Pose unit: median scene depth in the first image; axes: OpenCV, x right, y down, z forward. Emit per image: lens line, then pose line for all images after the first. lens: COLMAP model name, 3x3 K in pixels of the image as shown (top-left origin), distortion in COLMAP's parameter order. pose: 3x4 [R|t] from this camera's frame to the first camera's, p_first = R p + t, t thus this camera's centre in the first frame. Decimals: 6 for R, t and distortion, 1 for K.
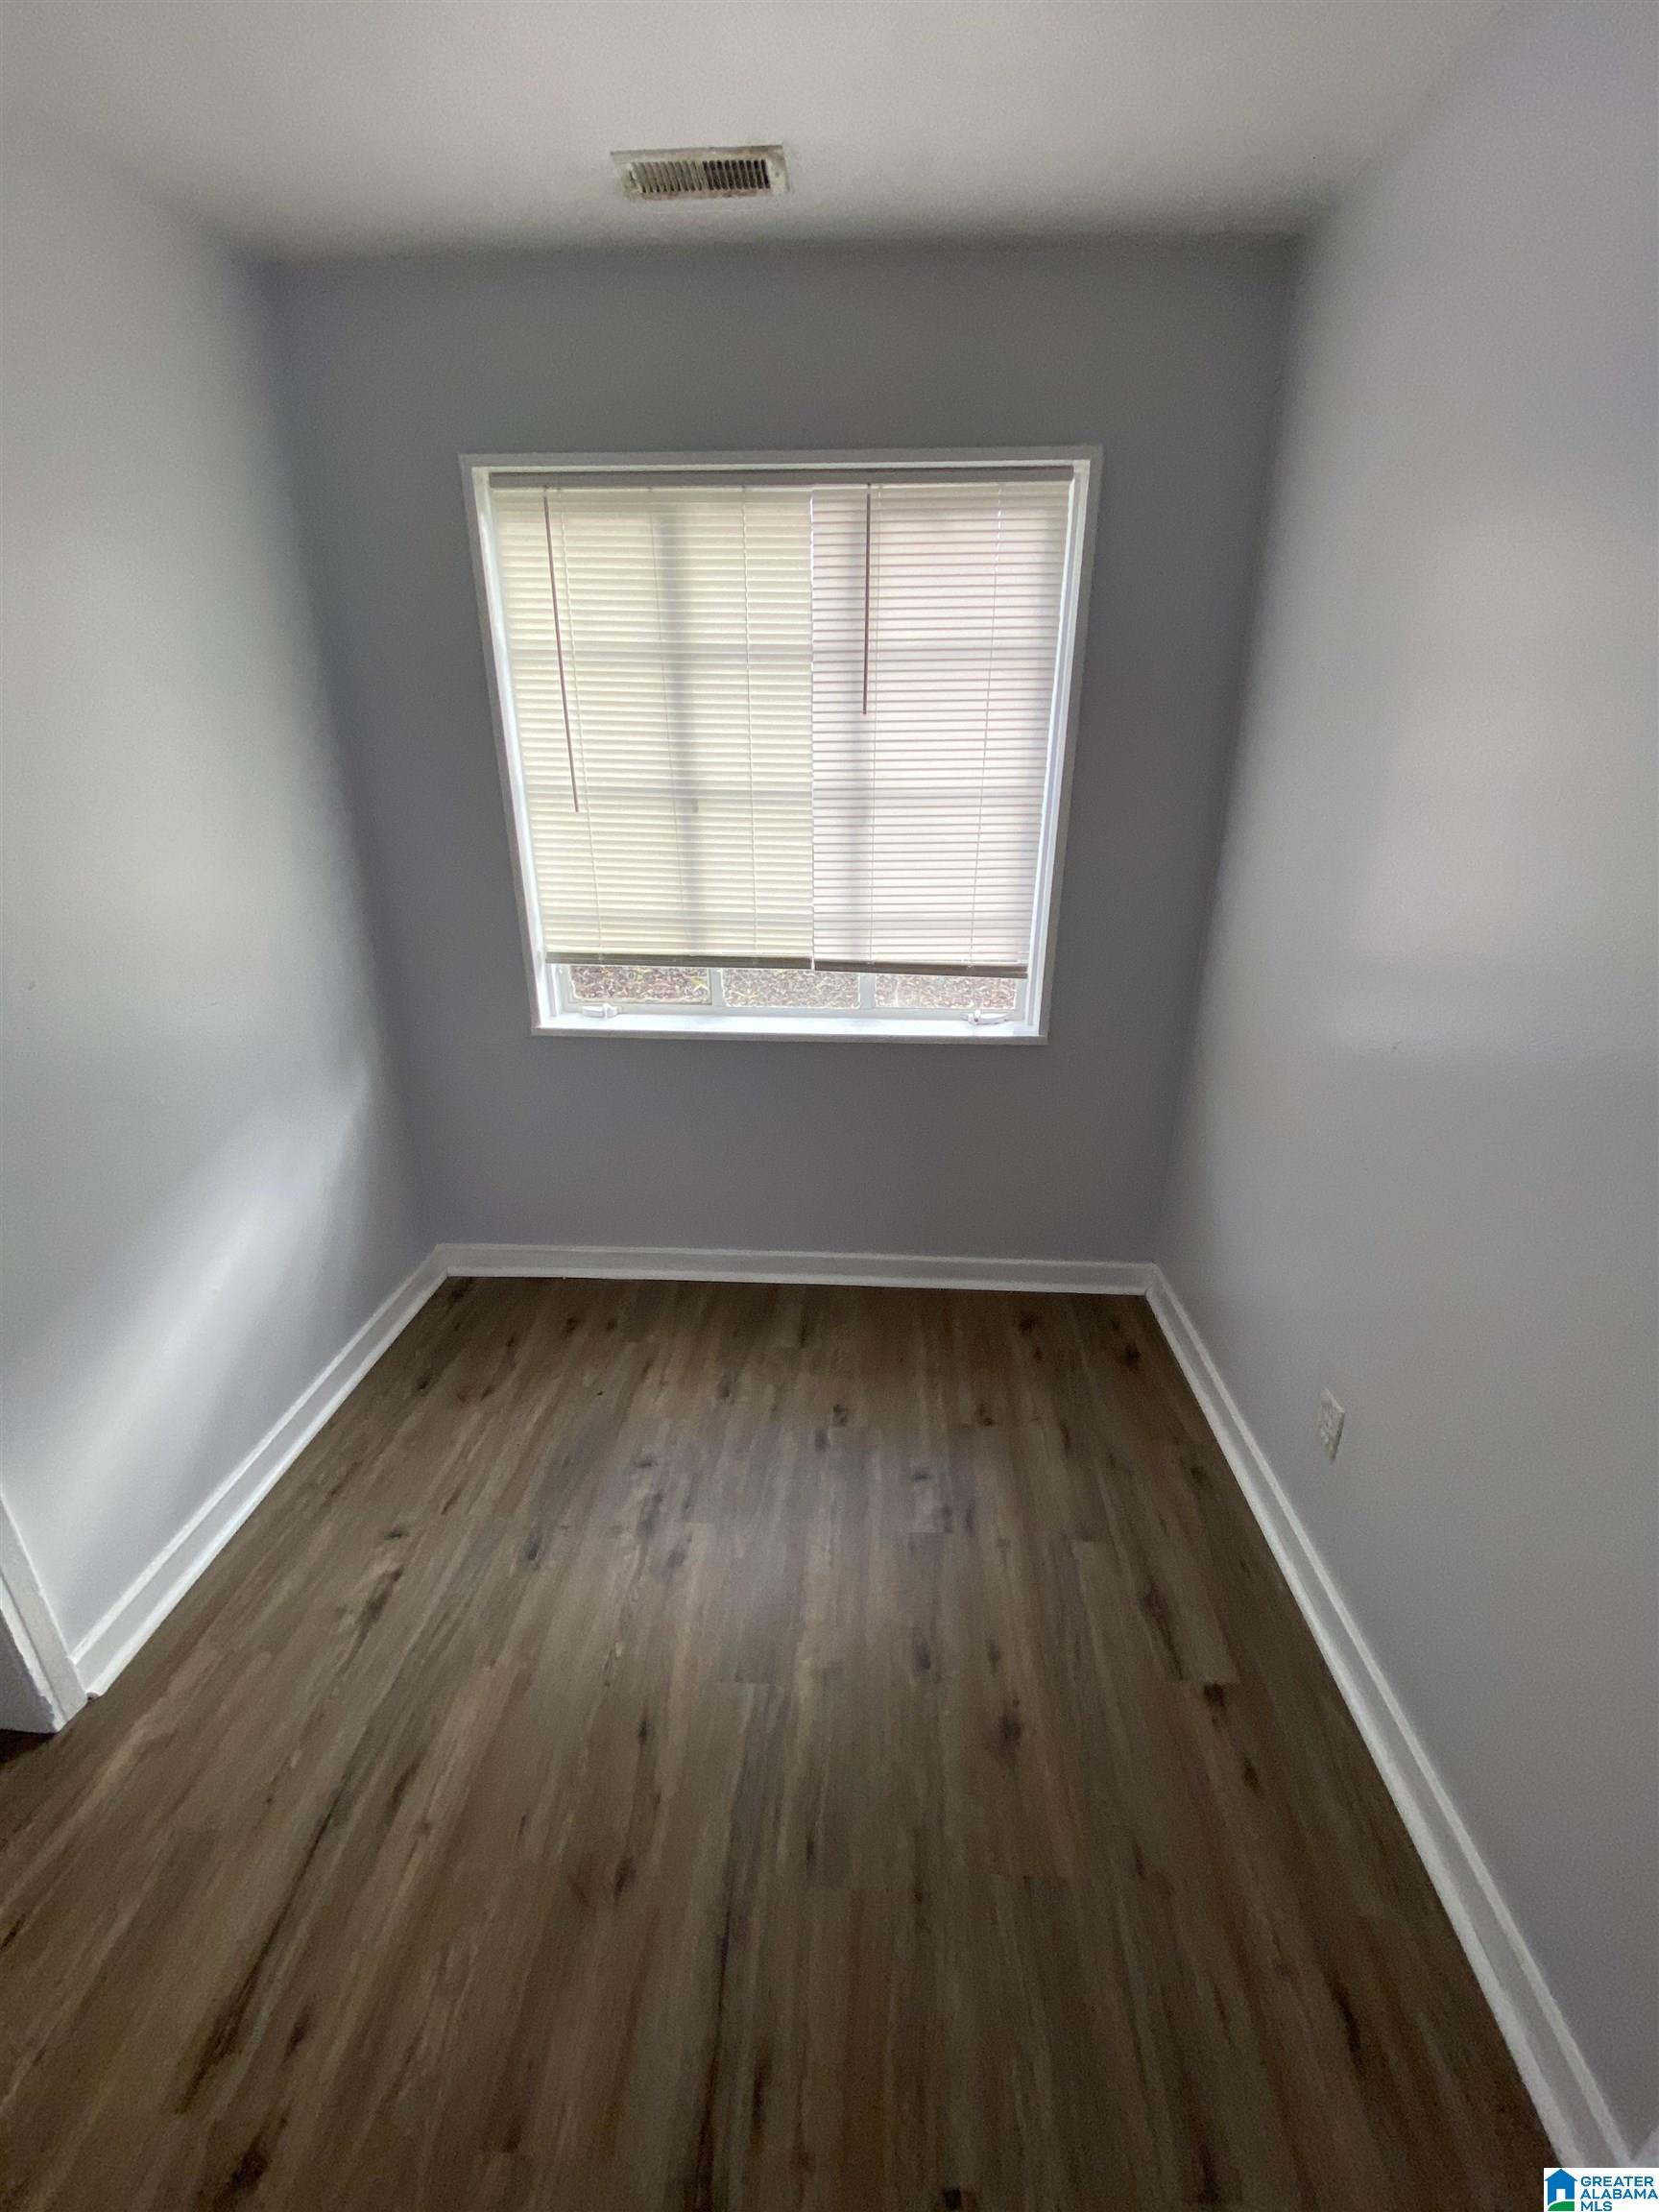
lens RADIAL K [[897.2, 0, 835.8], [0, 897.2, 1102.4], [0, 0, 1]] dist [0.015453, -0.018560]
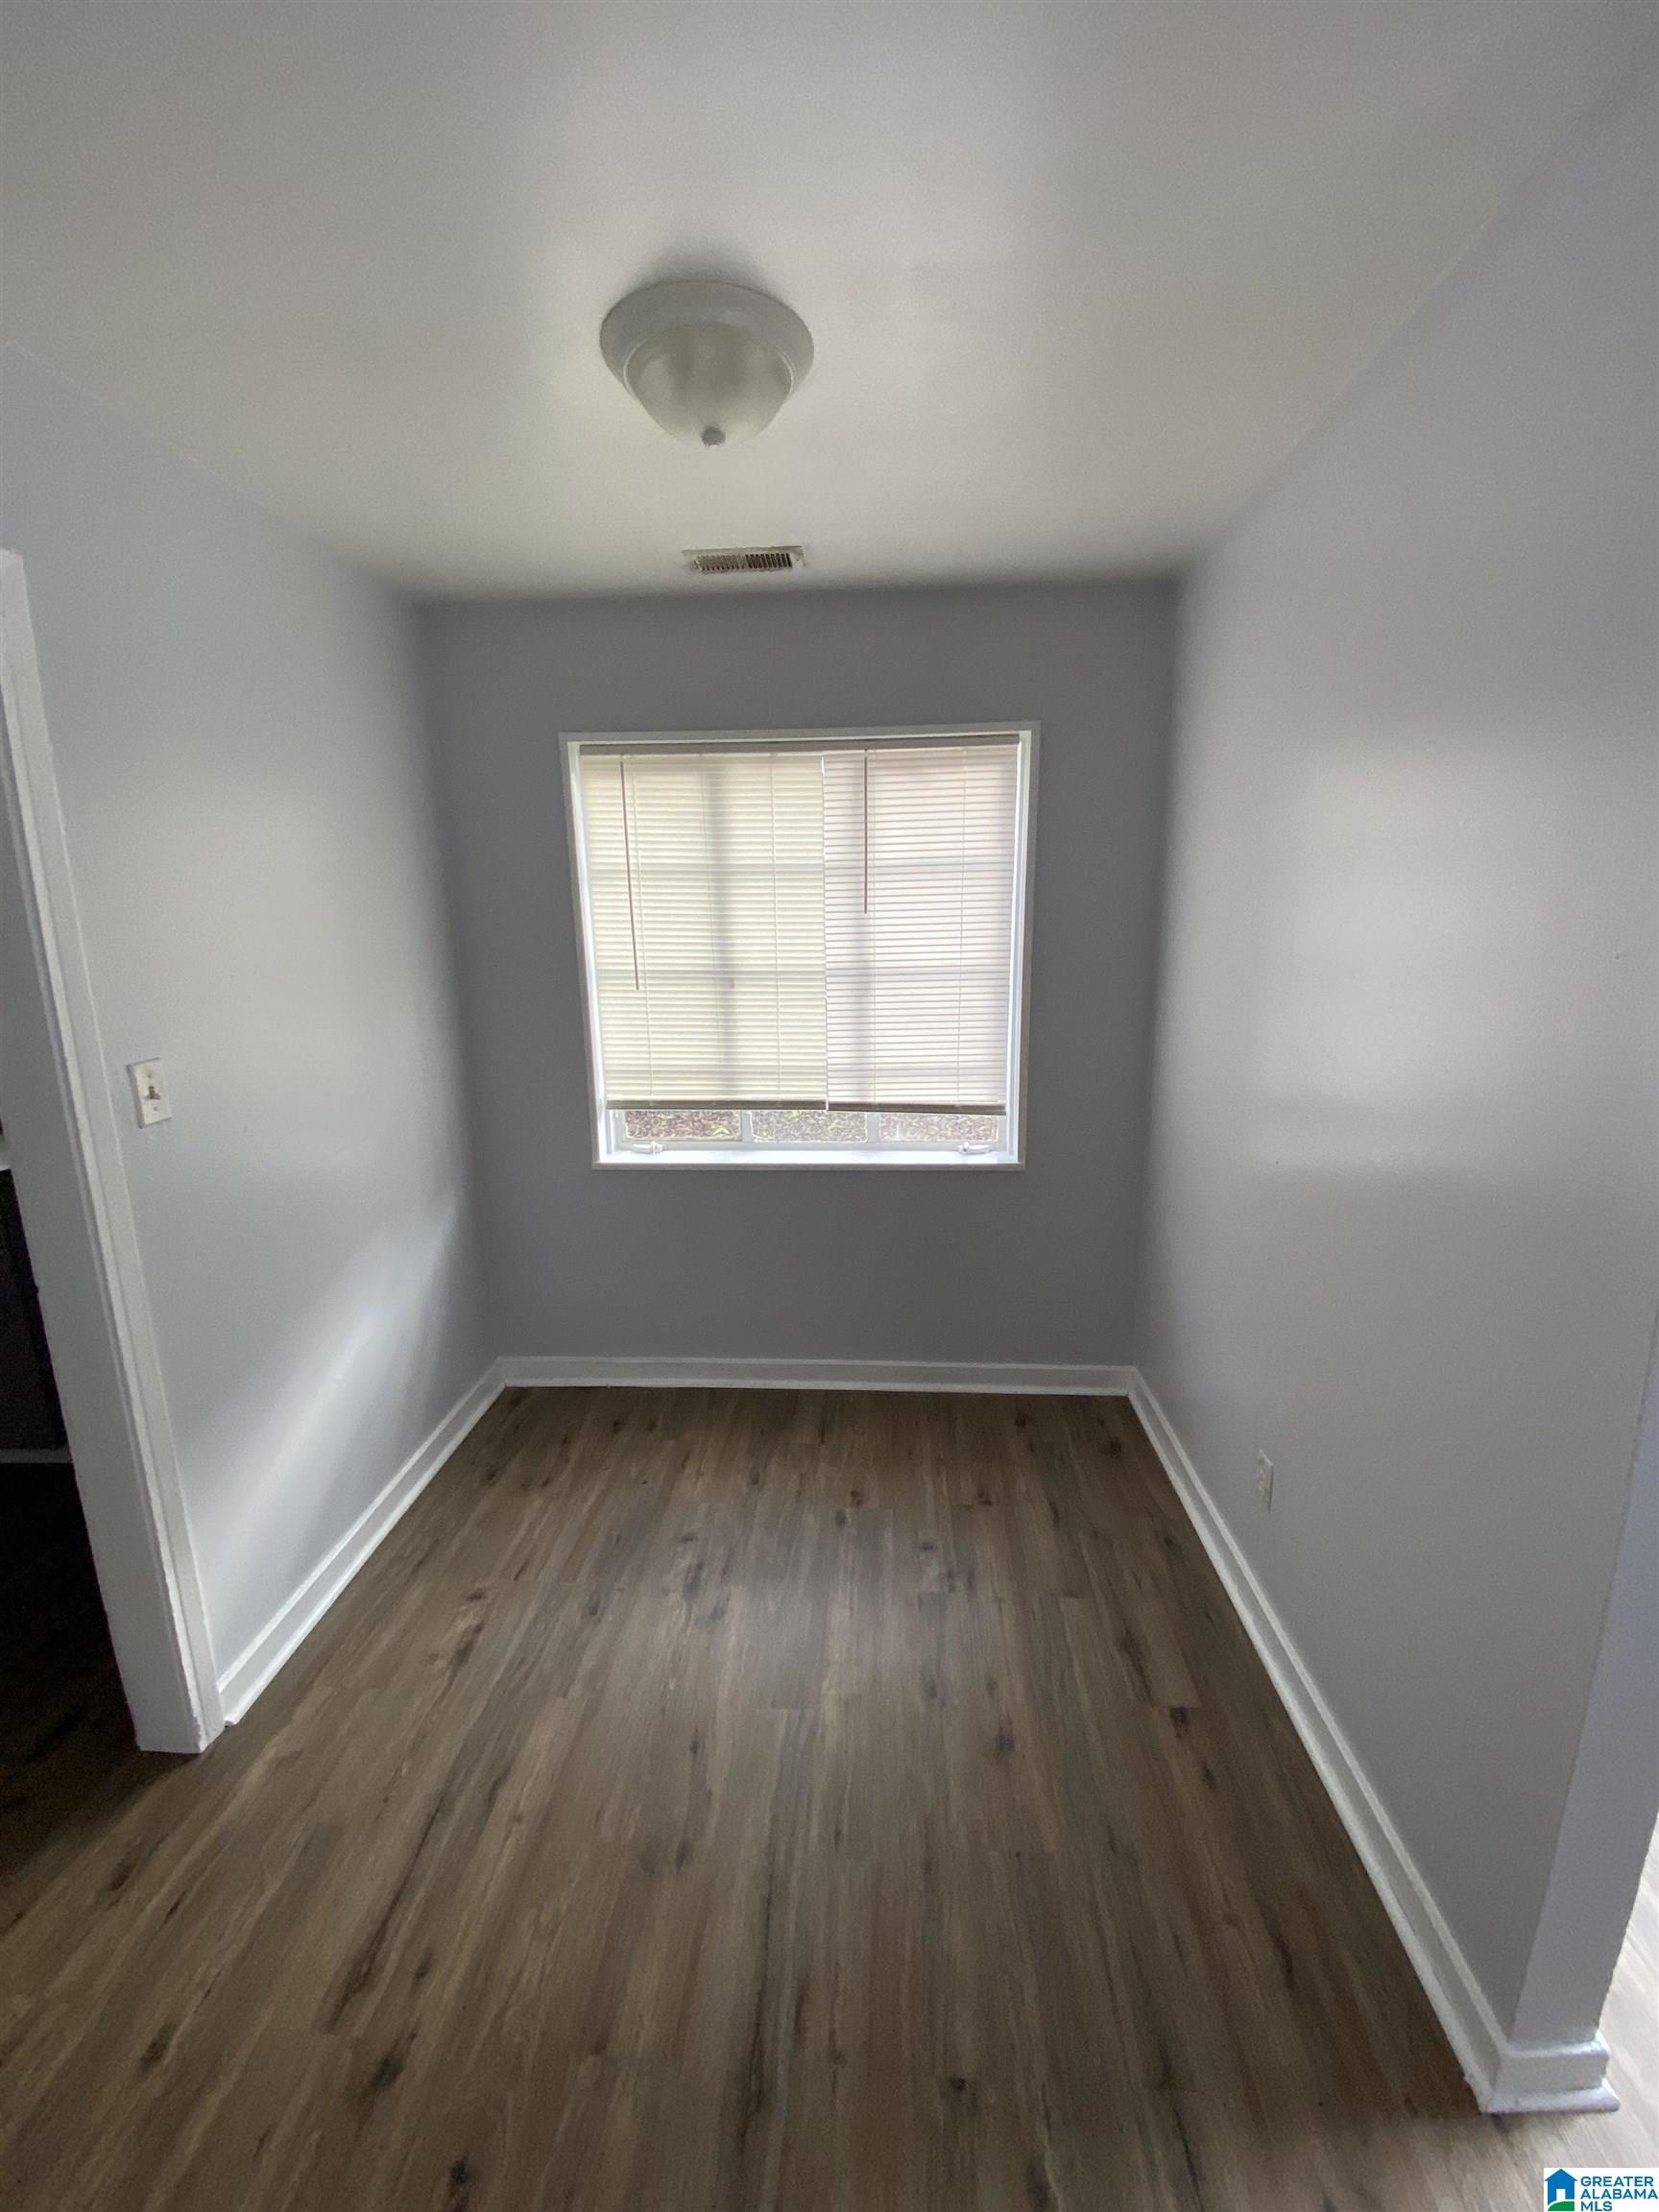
lens RADIAL K [[897.2, 0, 829.3], [0, 897.2, 1100.0], [0, 0, 1]] dist [0.015453, -0.018560]
pose [[0.999748, -0.015326, -0.016428, -0.003248], [0.012456, 0.986641, -0.162430, 0.043613], [0.018698, 0.162184, 0.986583, -0.251976]]
